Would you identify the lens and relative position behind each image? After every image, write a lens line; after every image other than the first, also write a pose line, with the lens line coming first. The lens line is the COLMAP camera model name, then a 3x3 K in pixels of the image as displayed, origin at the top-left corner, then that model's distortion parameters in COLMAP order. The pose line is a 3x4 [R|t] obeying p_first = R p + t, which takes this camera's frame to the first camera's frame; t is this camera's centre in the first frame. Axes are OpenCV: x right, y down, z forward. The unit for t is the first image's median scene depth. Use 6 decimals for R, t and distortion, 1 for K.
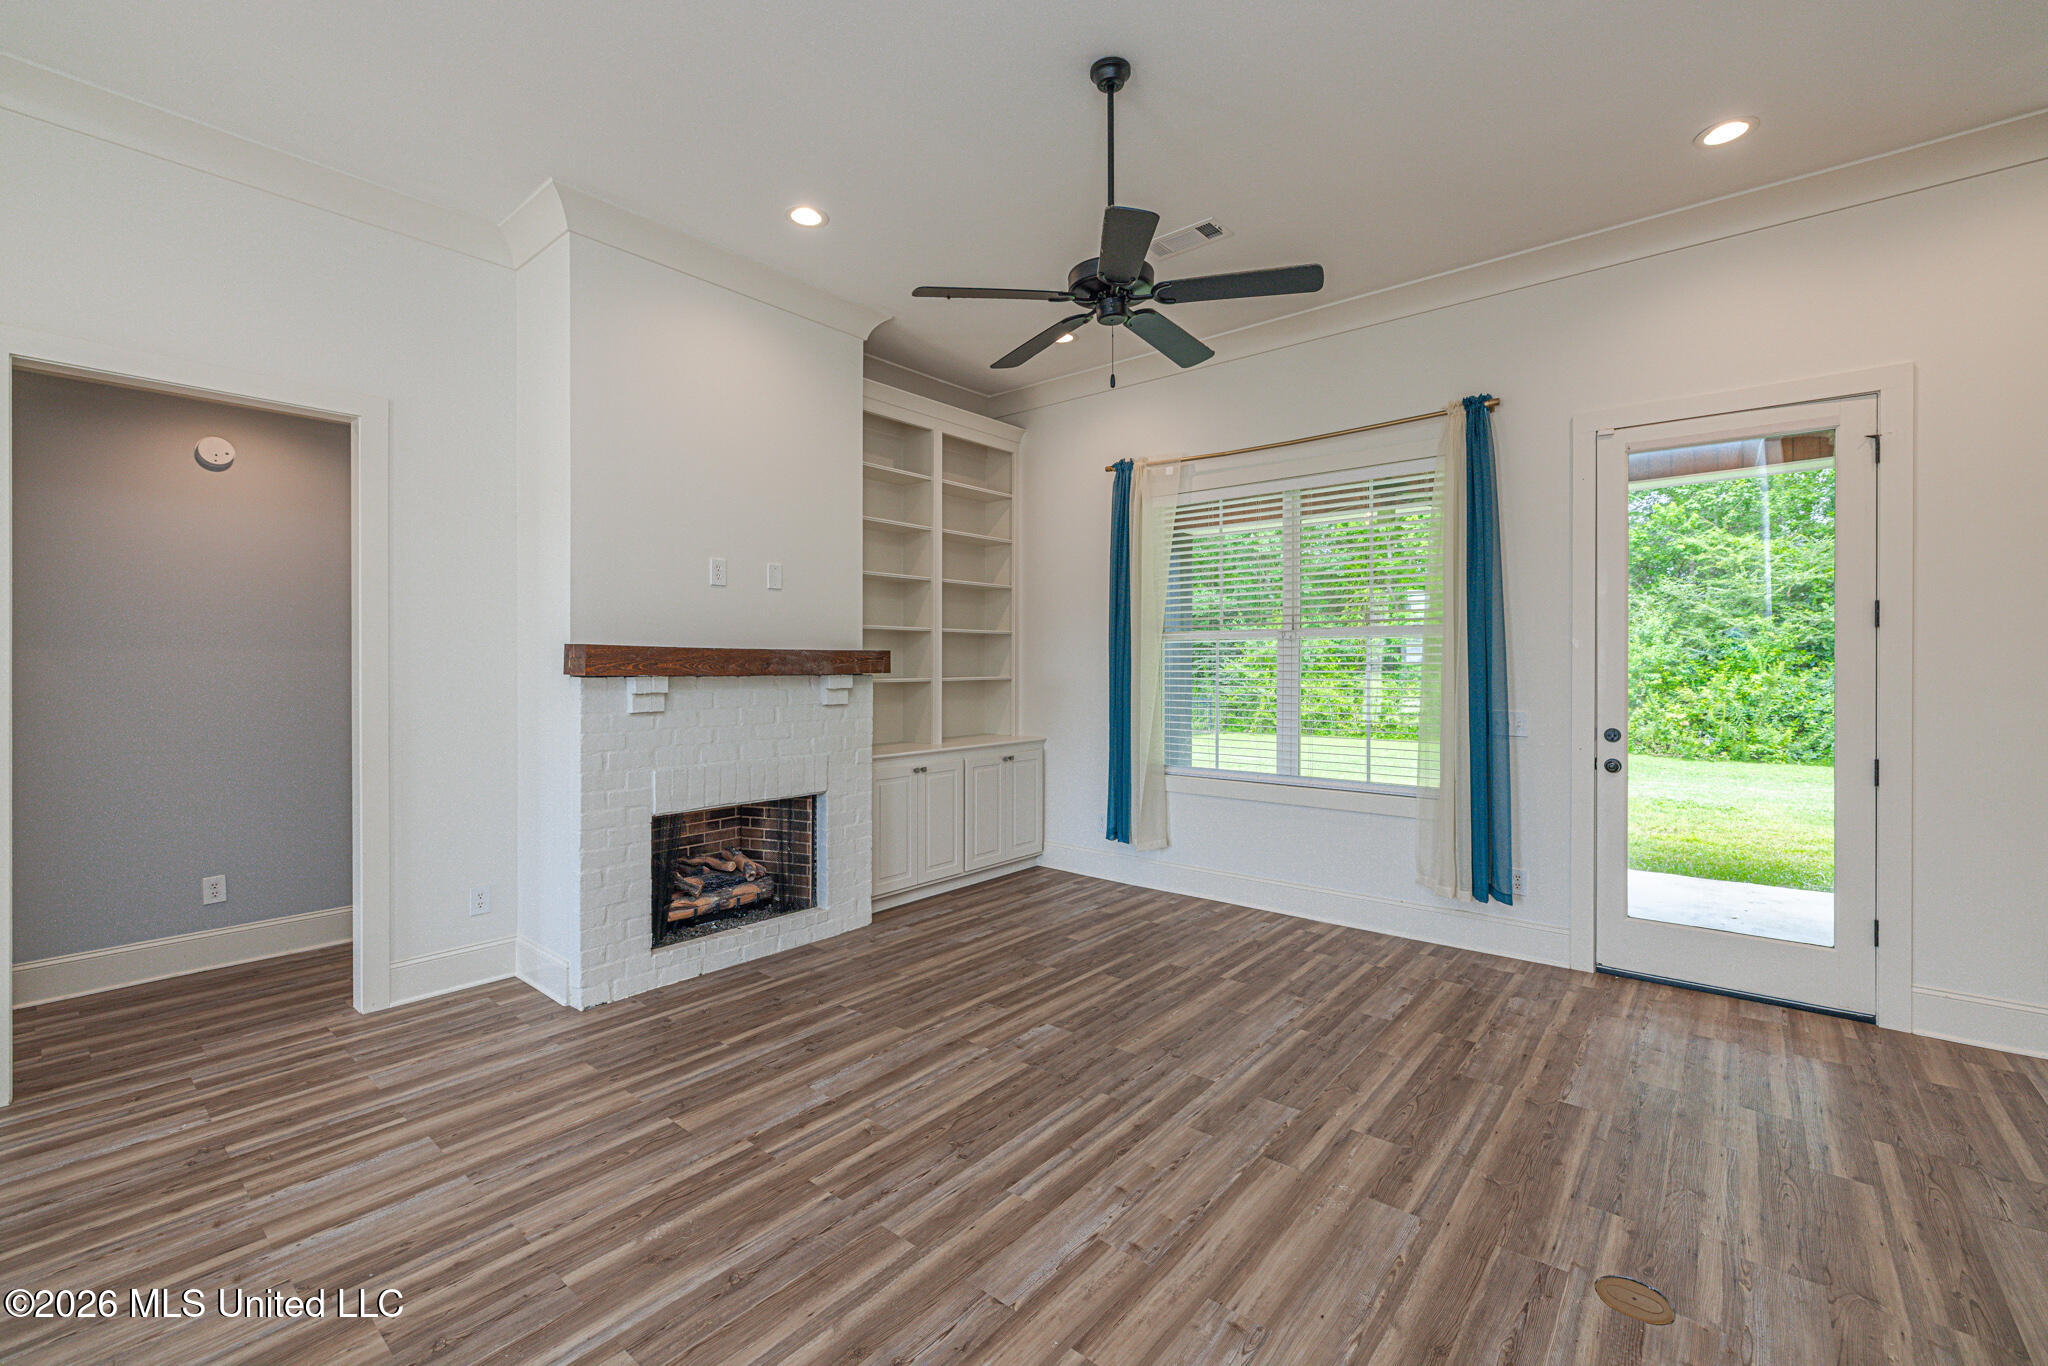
lens RADIAL K [[864.9, 0, 1019.5], [0, 864.9, 672.5], [0, 0, 1]] dist [-0.003441, 0.002295]
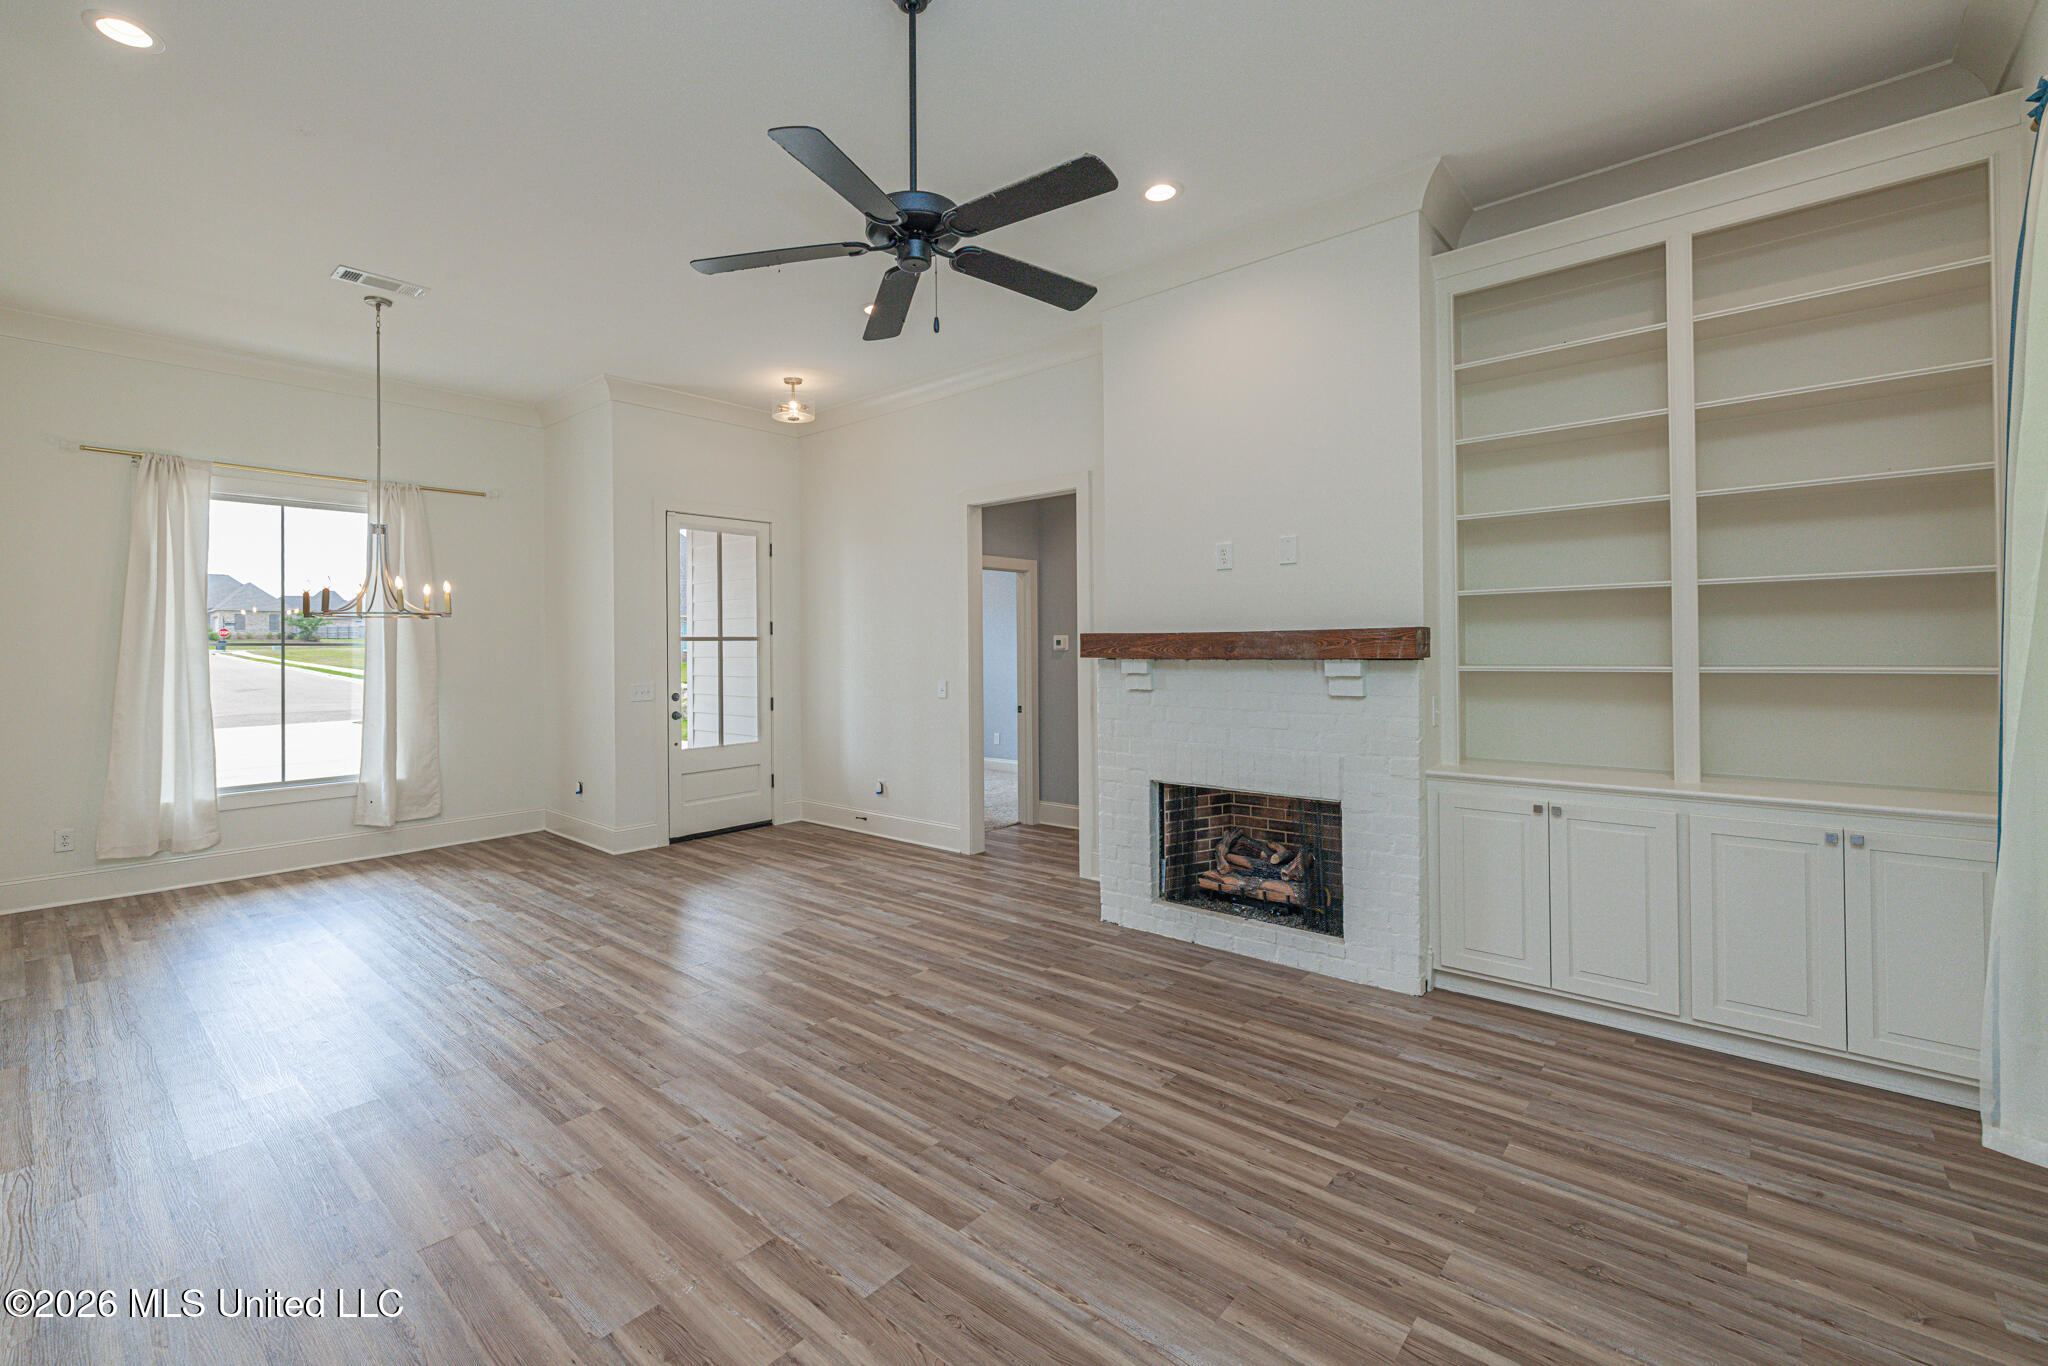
lens RADIAL K [[880.1, 0, 967.8], [0, 880.1, 648.3], [0, 0, 1]] dist [-0.002721, 0.001851]
pose [[-0.044972, 0.002868, -0.998984, 0.622088], [0.001198, 0.999995, 0.002817, -0.010771], [0.998988, -0.001070, -0.044975, 0.674063]]
